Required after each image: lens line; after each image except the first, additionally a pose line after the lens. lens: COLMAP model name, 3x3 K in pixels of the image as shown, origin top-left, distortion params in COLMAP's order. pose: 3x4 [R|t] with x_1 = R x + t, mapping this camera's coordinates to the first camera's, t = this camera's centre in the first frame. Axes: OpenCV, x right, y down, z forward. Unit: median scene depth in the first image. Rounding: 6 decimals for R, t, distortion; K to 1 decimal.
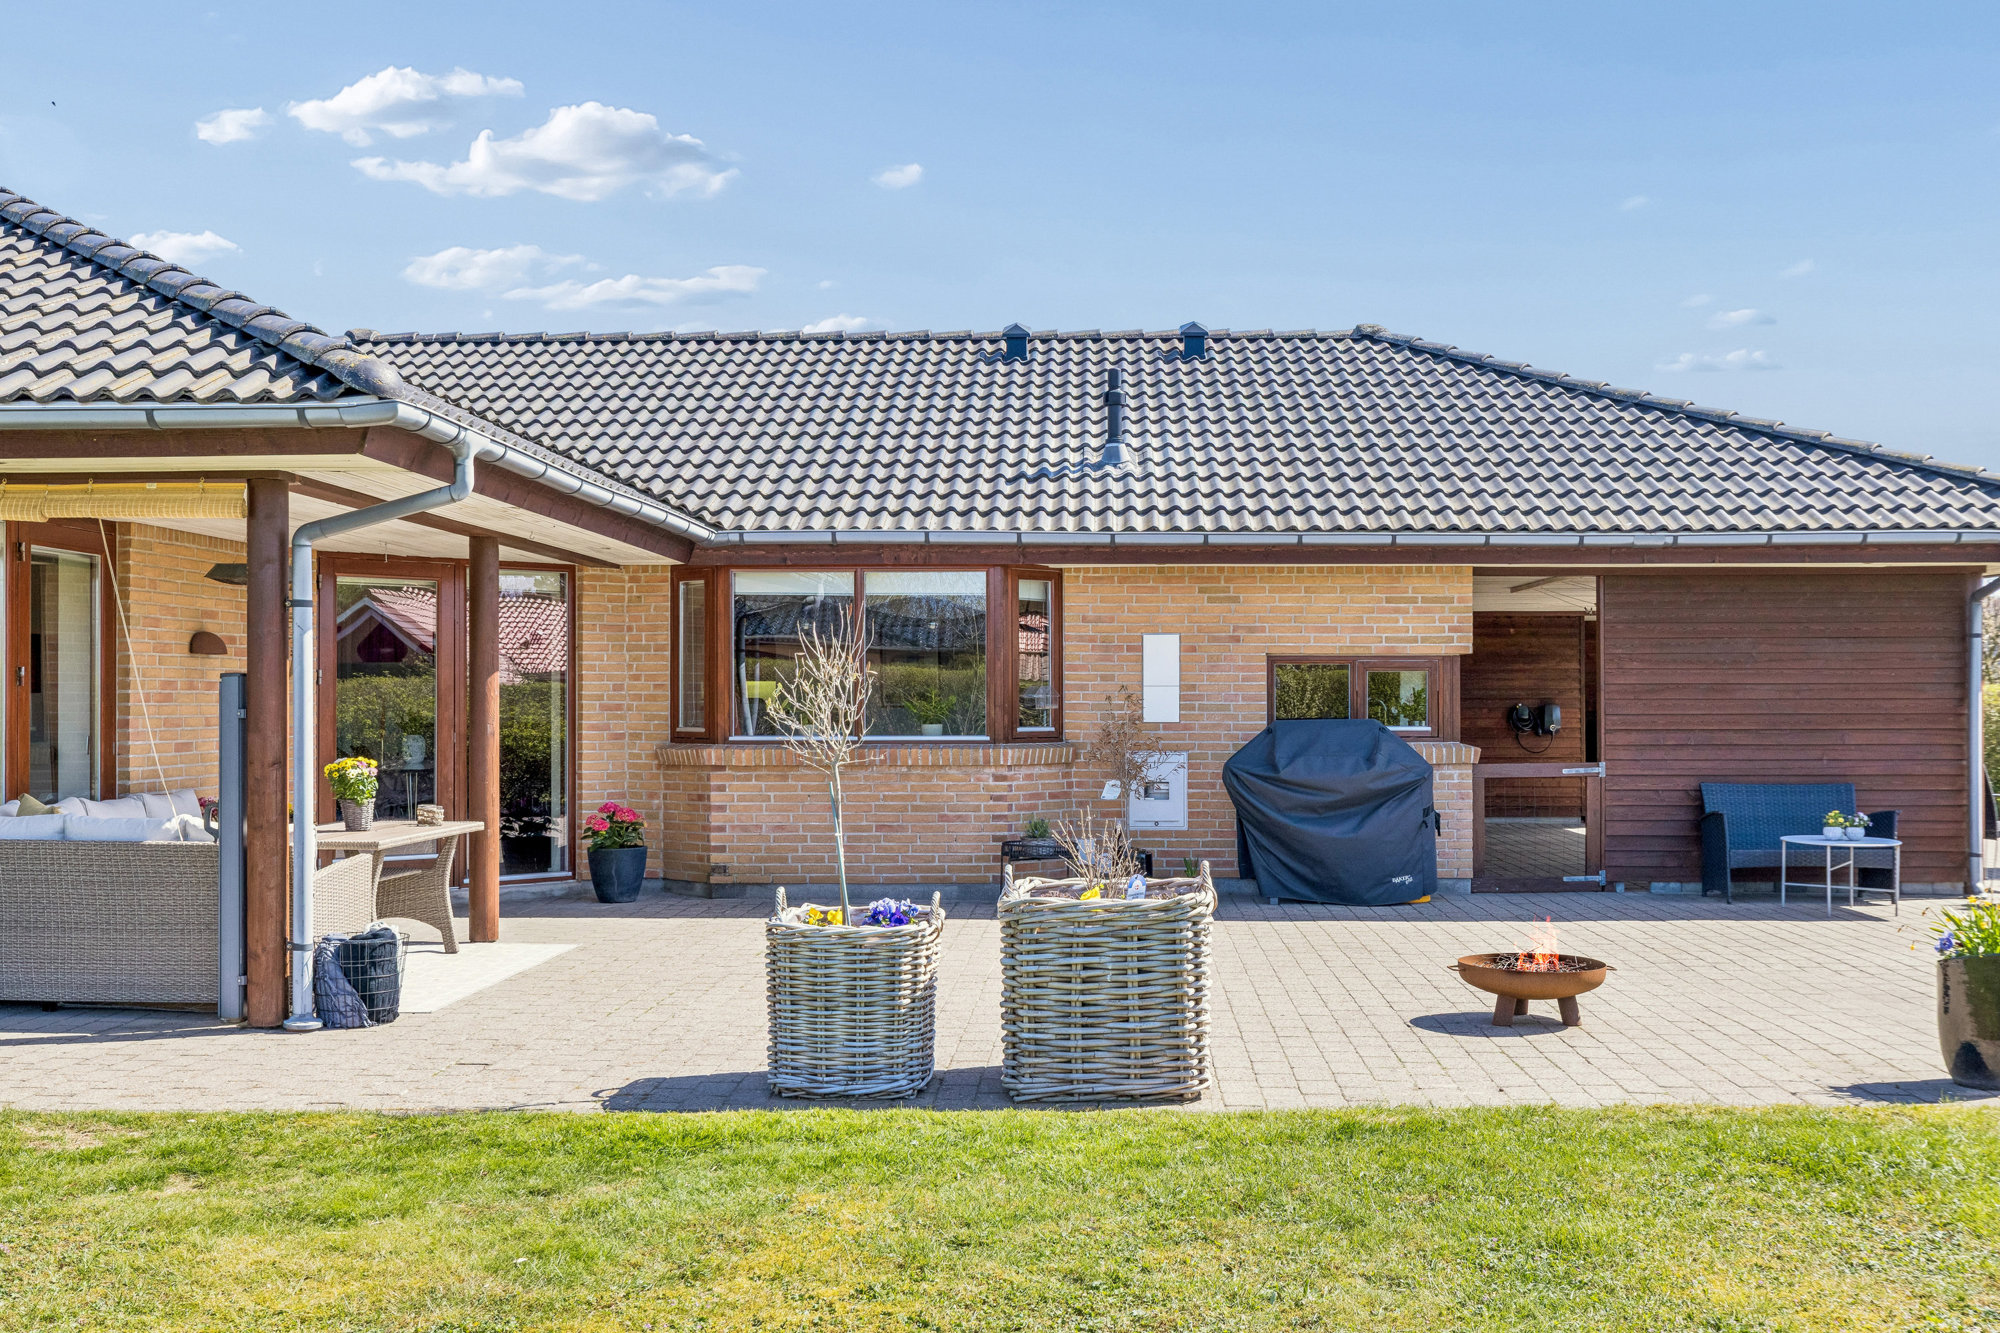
lens RADIAL K [[1960.5, 0, 1000.0], [0, 1960.5, 666.5], [0, 0, 1]] dist [0.019157, 0.010556]
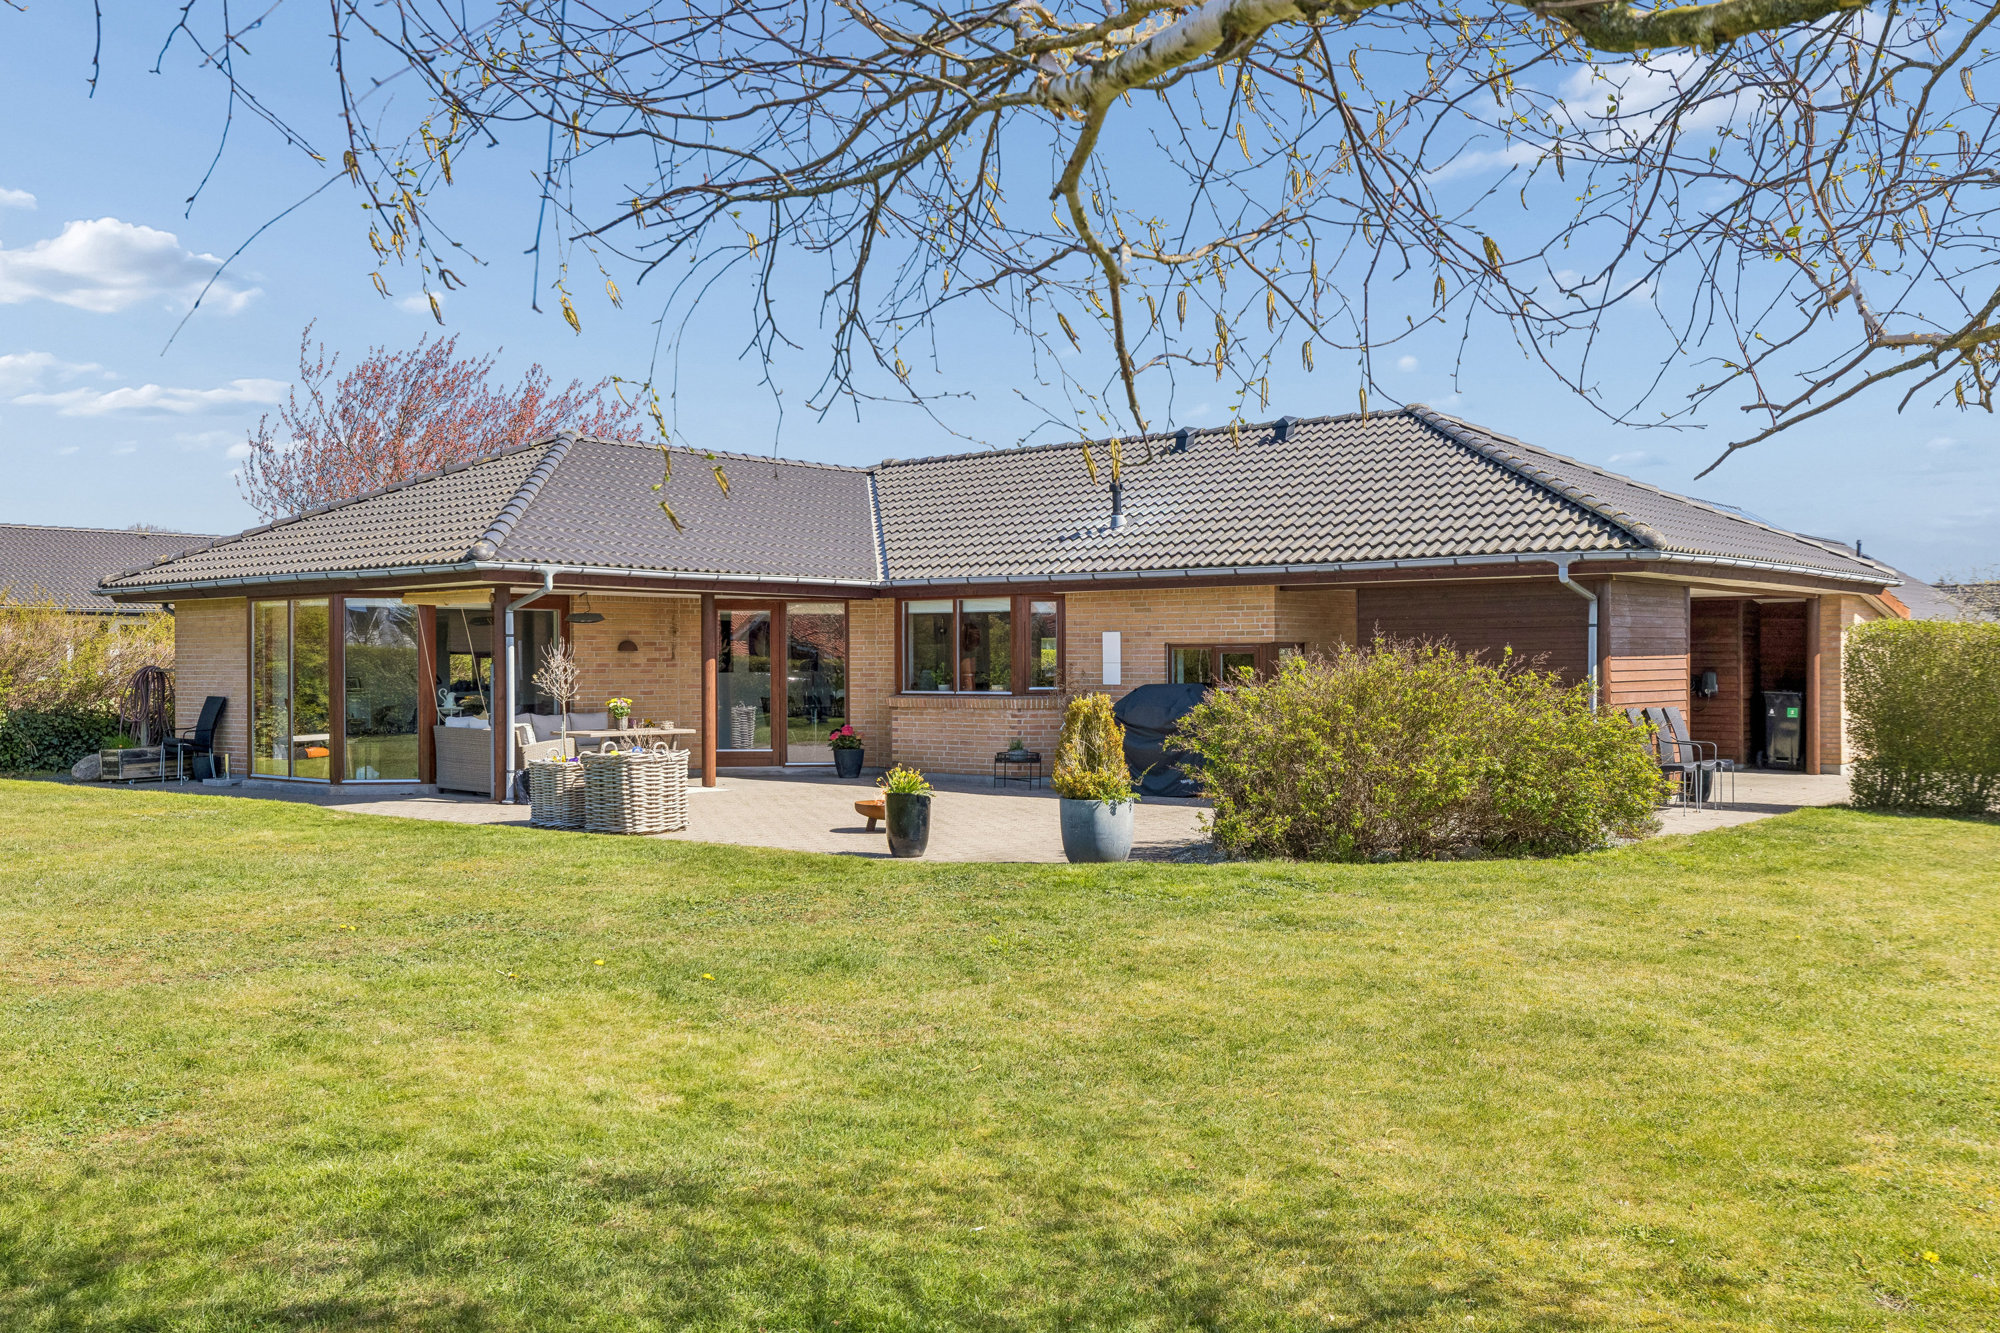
lens RADIAL K [[1769.1, 0, 1000.0], [0, 1769.1, 666.5], [0, 0, 1]] dist [-0.007308, -0.001321]
pose [[0.779453, -0.000675, -0.626460, 0.953622], [0.014652, 0.999745, 0.017154, -0.014031], [0.626289, -0.022550, 0.779264, -0.228026]]
